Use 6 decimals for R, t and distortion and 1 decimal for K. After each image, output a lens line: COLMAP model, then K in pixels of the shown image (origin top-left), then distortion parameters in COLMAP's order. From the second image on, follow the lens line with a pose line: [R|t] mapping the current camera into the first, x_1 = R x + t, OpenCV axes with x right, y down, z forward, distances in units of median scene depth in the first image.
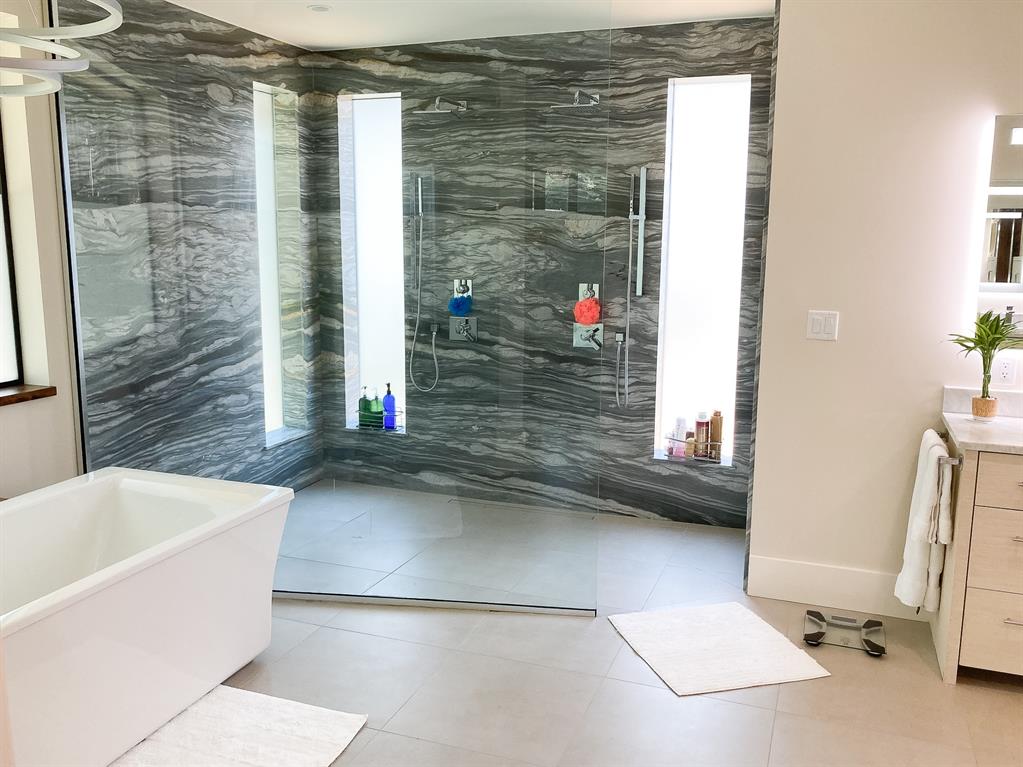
lens RADIAL K [[868.2, 0, 513.5], [0, 868.2, 379.1], [0, 0, 1]] dist [0.009136, -0.014384]
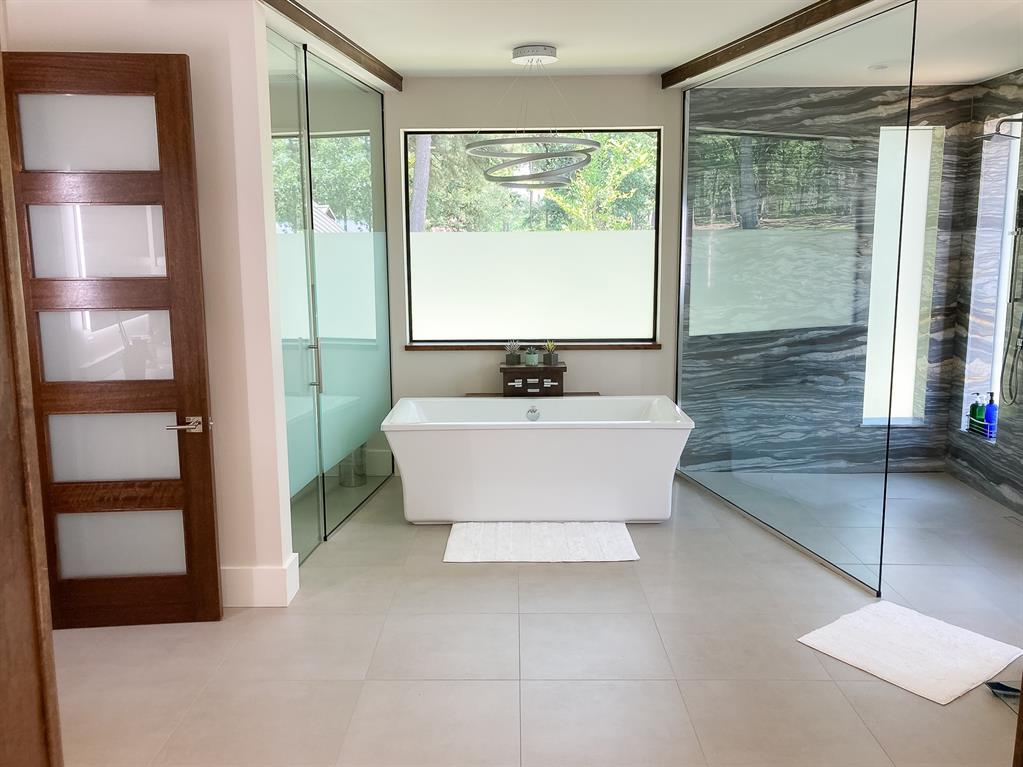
lens RADIAL K [[868.2, 0, 516.4], [0, 868.2, 382.7], [0, 0, 1]] dist [0.009136, -0.014384]
pose [[0.356731, 0.142674, -0.923248, 0.681665], [-0.143578, 0.984901, 0.096725, -0.029391], [0.923108, 0.098053, 0.371829, 0.097837]]
